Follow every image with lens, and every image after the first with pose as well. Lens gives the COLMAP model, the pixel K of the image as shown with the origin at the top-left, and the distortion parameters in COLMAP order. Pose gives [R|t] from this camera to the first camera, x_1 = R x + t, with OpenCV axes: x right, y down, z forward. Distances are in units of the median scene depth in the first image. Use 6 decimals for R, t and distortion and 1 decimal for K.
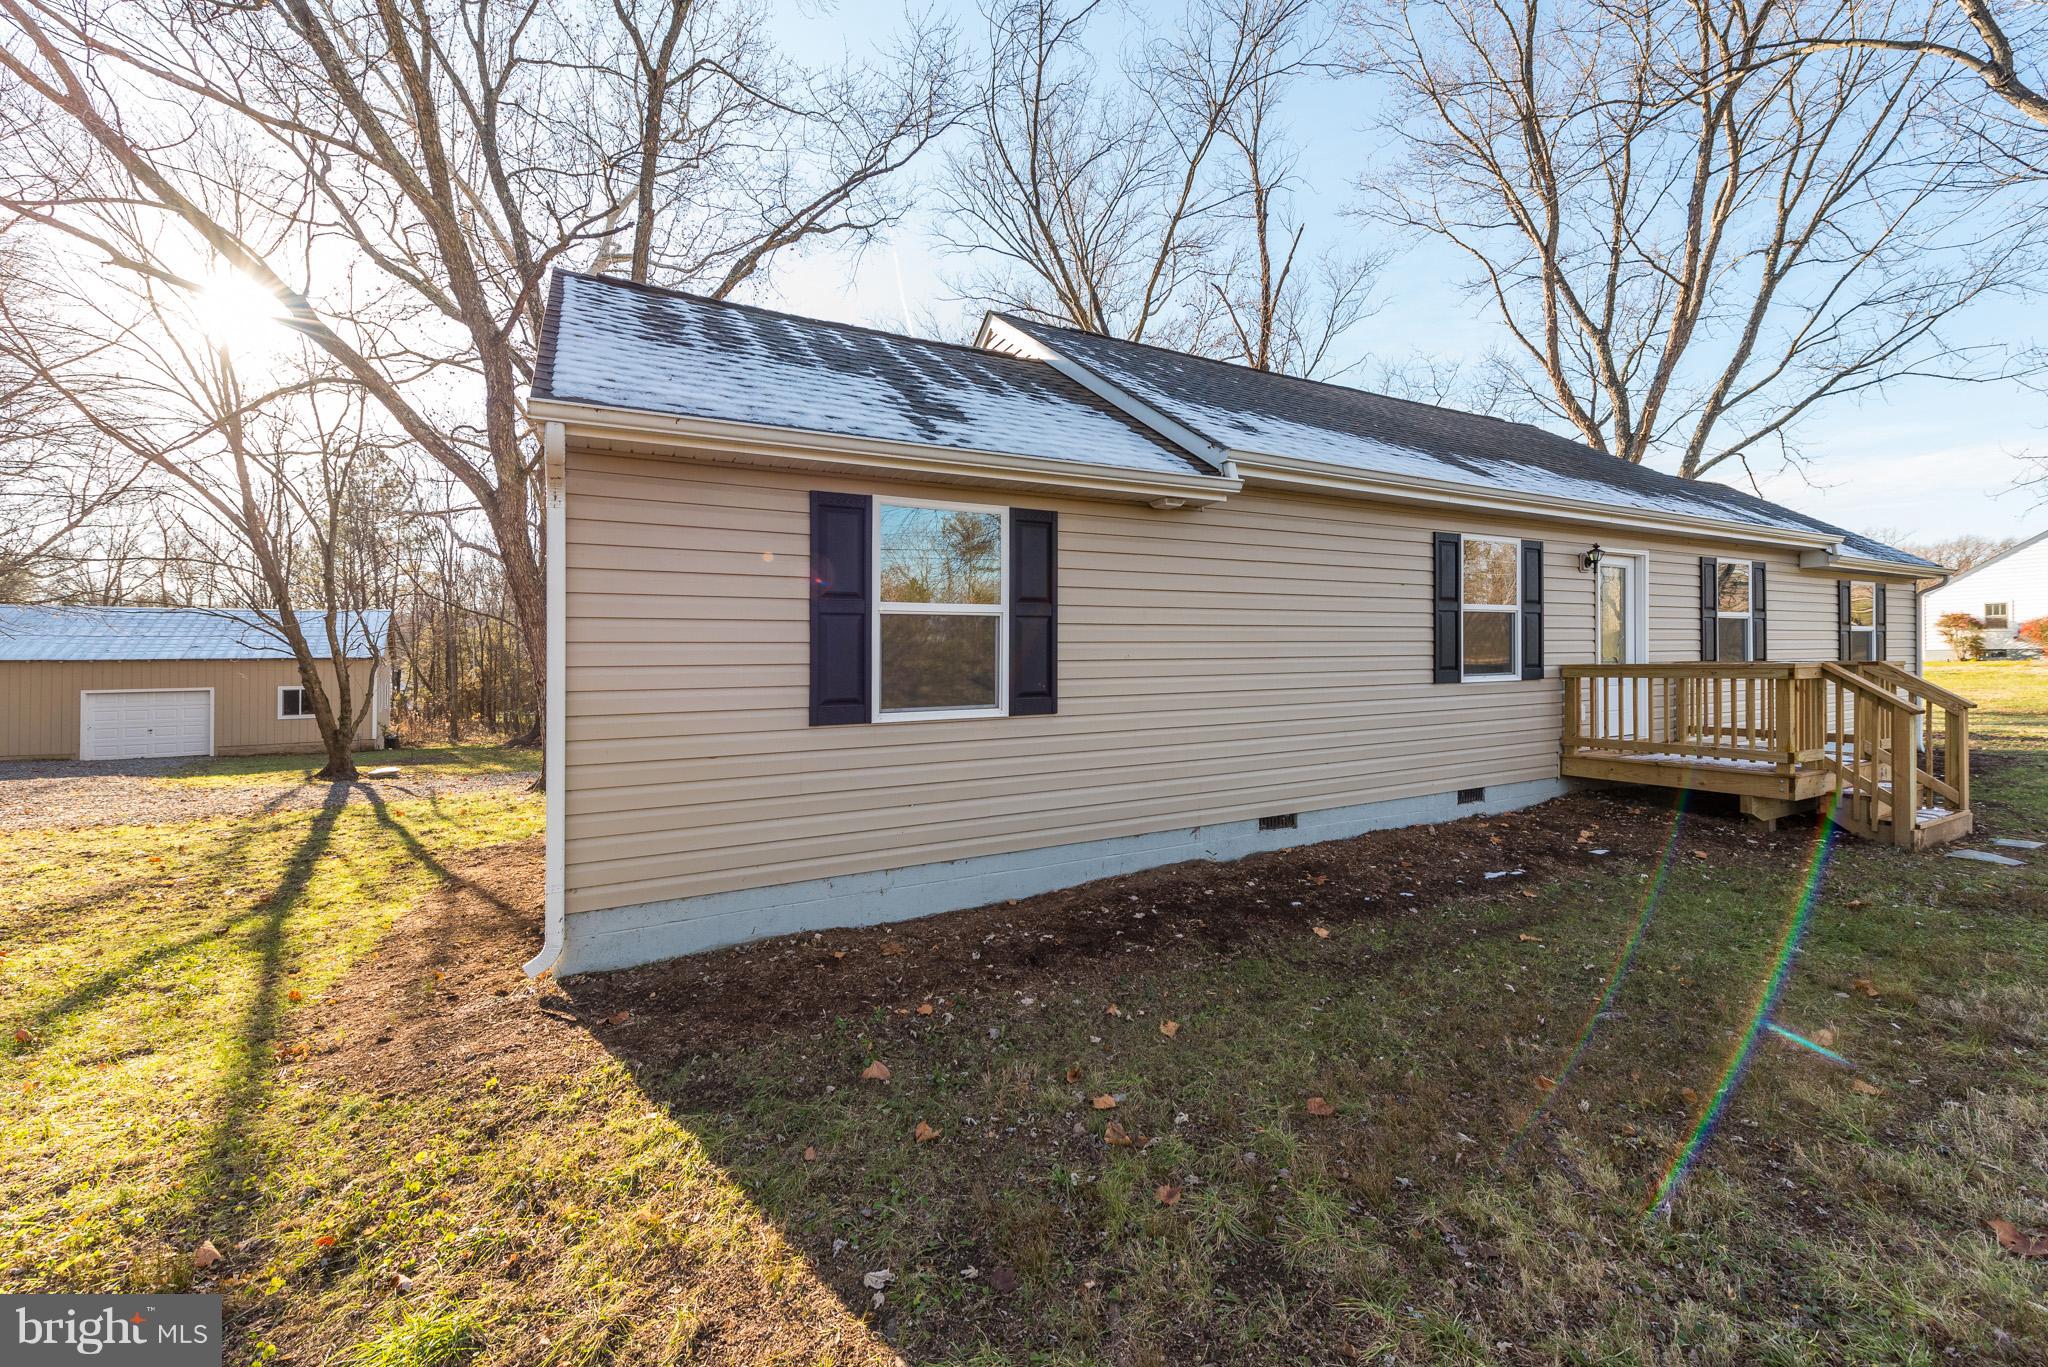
lens RADIAL K [[814.6, 0, 1023.4], [0, 814.6, 693.3], [0, 0, 1]] dist [0.007213, -0.000215]
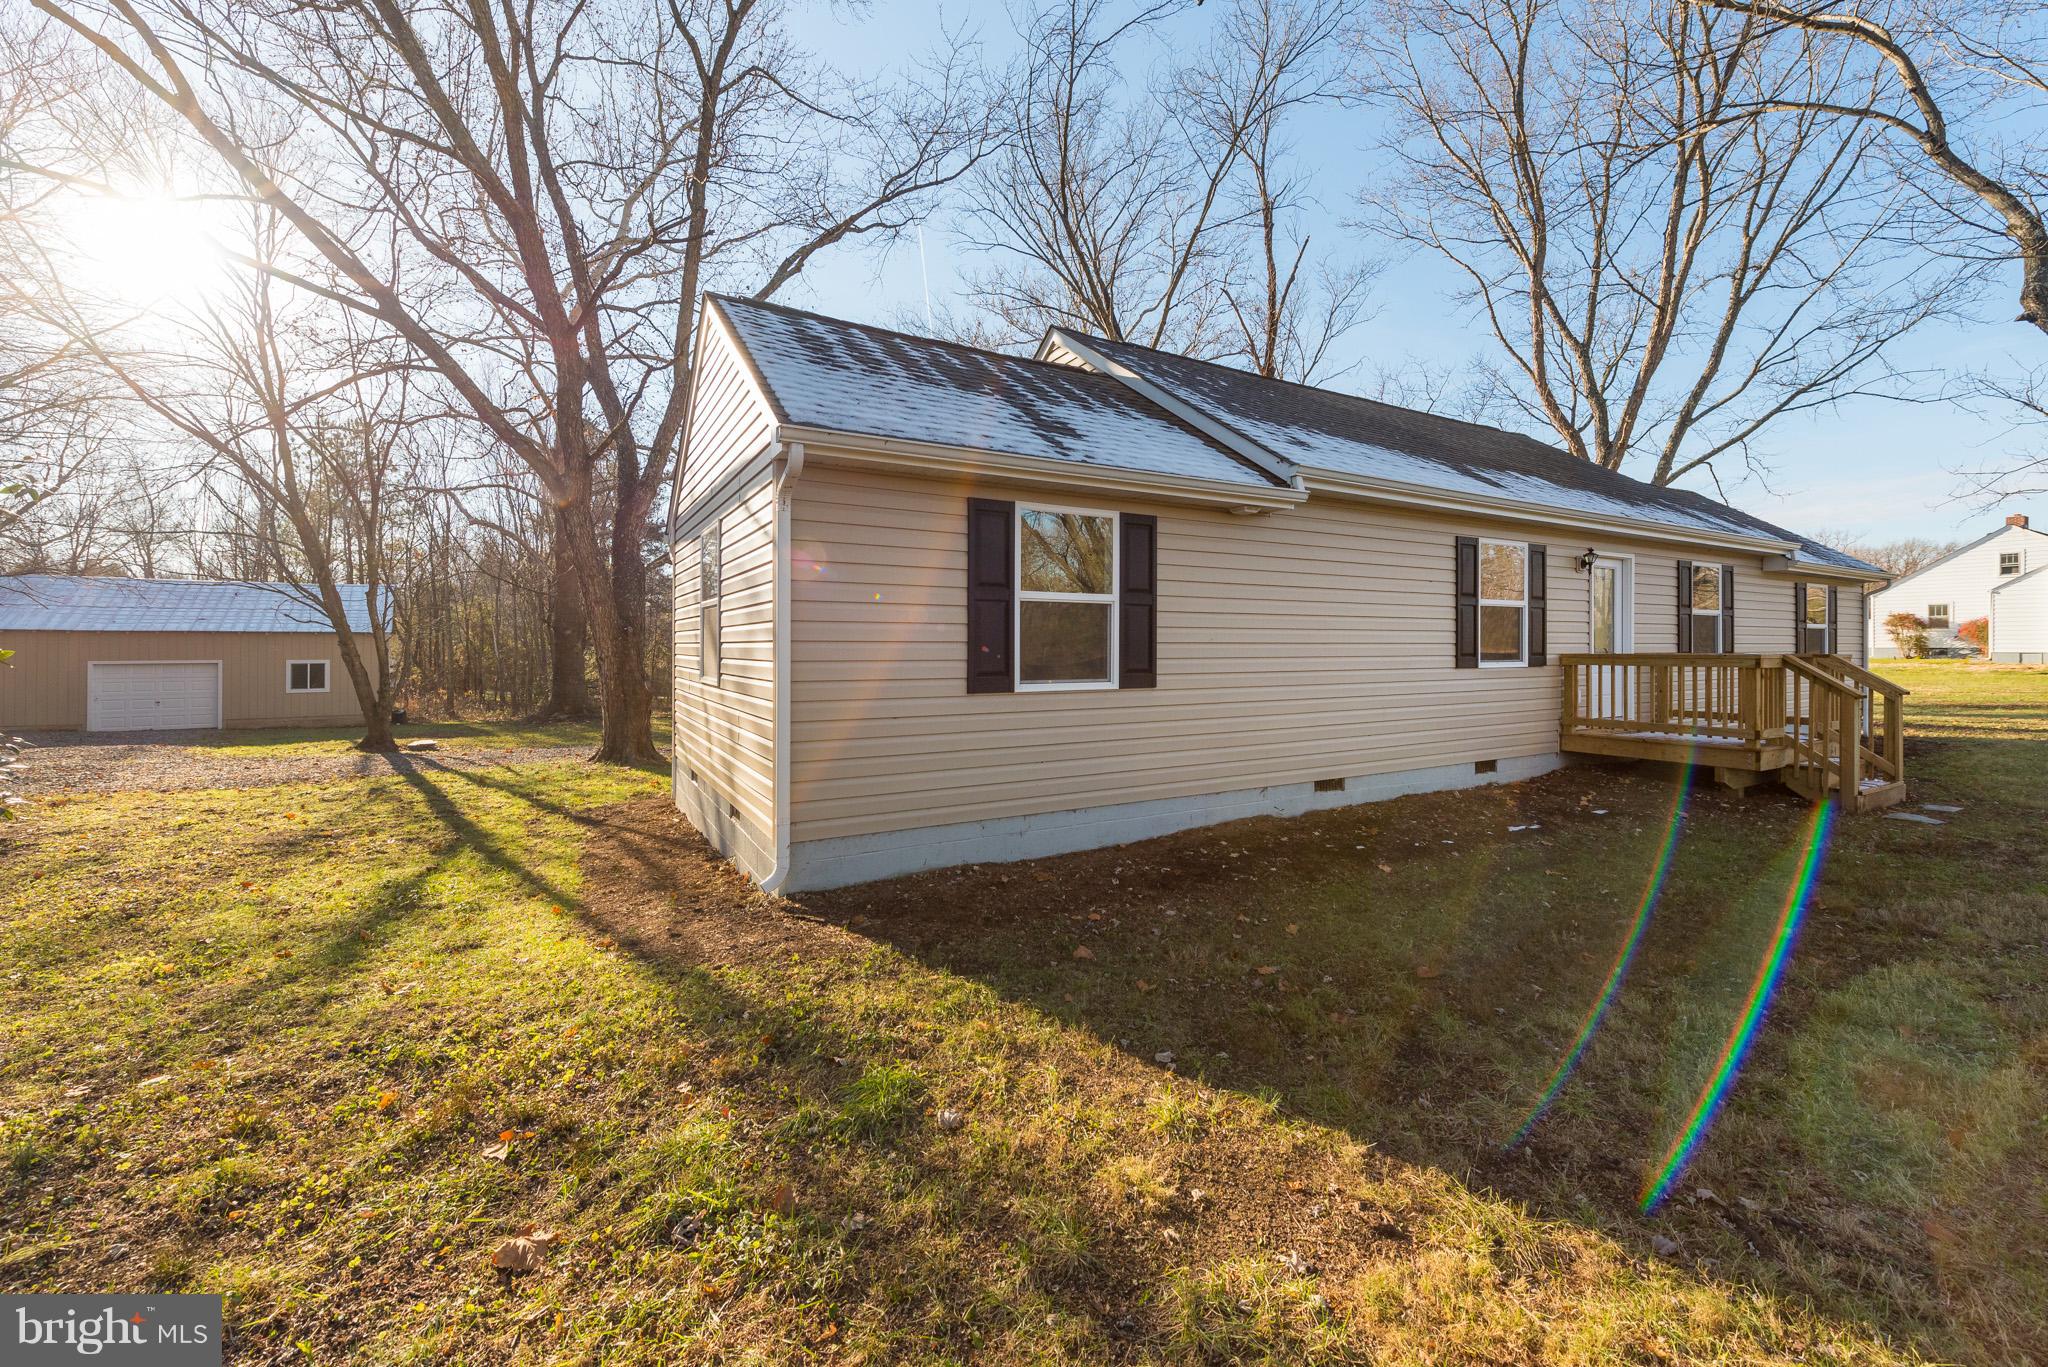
lens RADIAL K [[821.5, 0, 1029.7], [0, 821.5, 673.3], [0, 0, 1]] dist [0.007933, -0.000315]
pose [[0.999262, 0.013162, 0.036090, -0.125141], [-0.012897, 0.999888, -0.007548, 0.010656], [-0.036186, 0.007077, 0.999320, -0.122768]]
